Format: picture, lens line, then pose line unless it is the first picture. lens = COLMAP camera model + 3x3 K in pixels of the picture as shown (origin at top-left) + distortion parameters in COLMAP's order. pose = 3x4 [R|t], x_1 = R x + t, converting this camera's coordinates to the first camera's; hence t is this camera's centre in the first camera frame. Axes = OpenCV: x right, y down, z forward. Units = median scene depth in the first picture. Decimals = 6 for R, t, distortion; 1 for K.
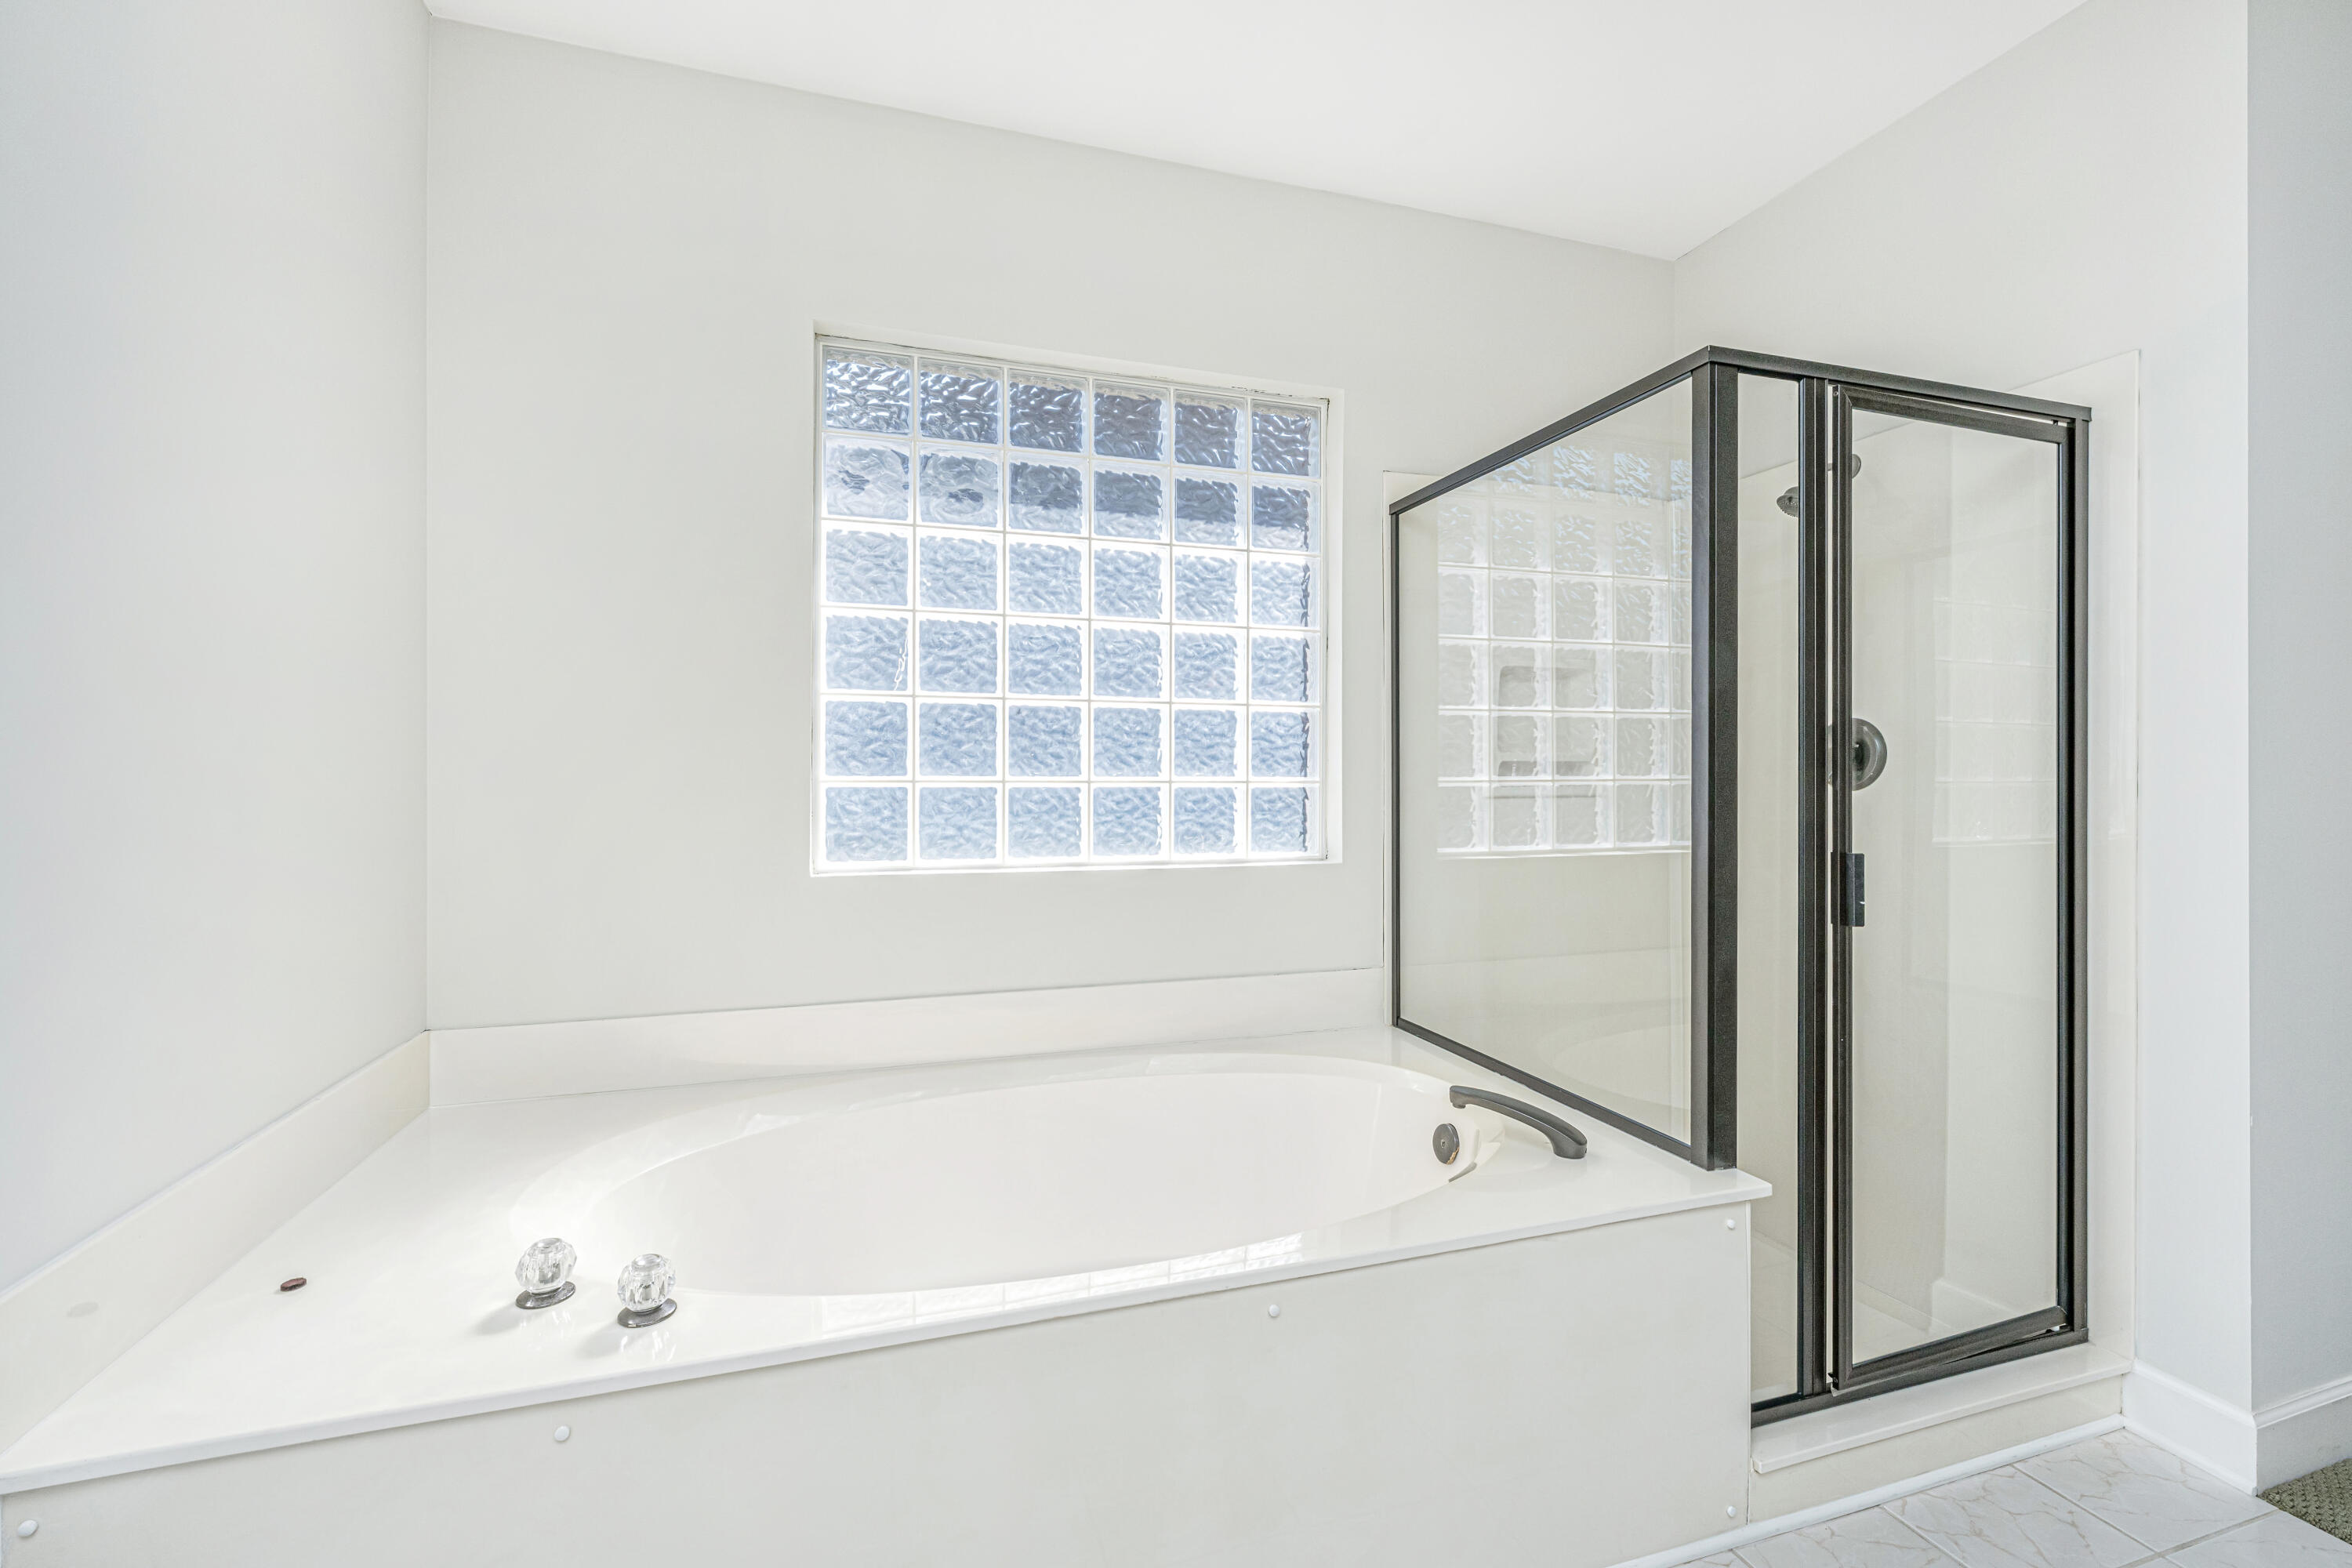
lens RADIAL K [[958.8, 0, 1170.7], [0, 958.8, 771.1], [0, 0, 1]] dist [-0.000831, -0.000209]
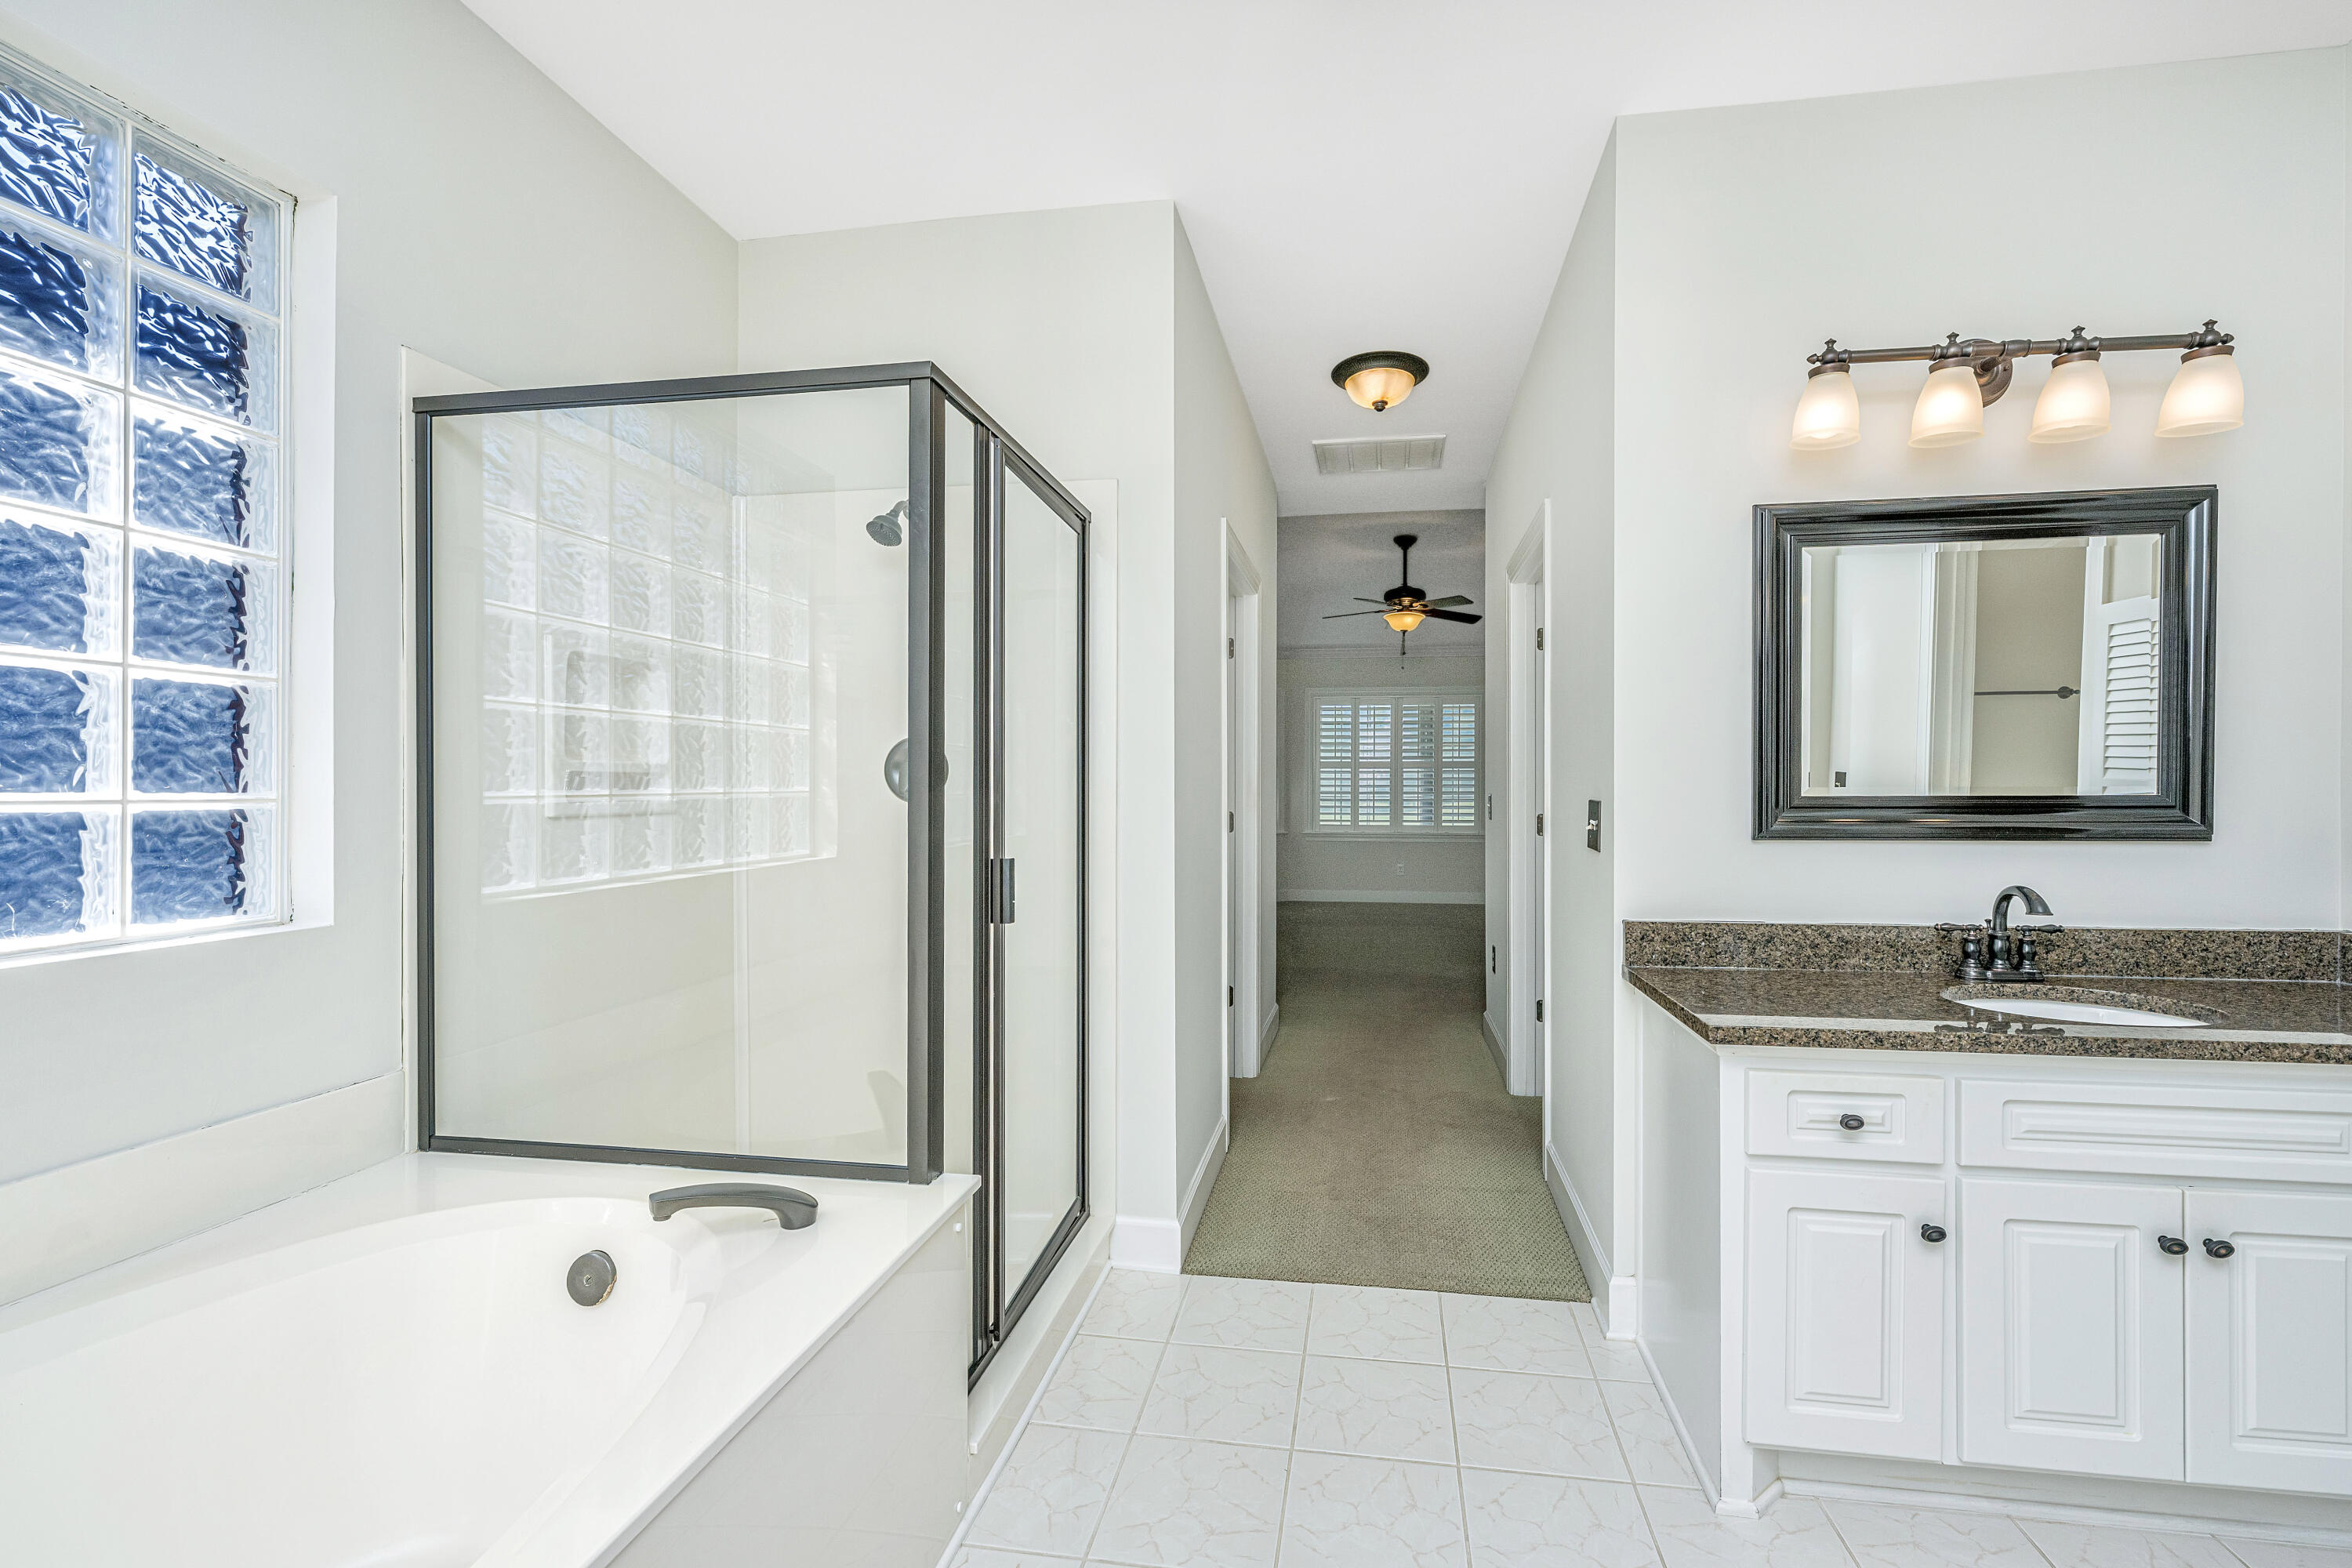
lens RADIAL K [[1000.2, 0, 1176.0], [0, 1000.2, 784.0], [0, 0, 1]] dist [0.000797, 0.000328]
pose [[0.467044, 0.001996, 0.884232, -0.151587], [-0.004495, 0.999990, 0.000117, -0.002115], [-0.884222, -0.004029, 0.467049, 0.176832]]
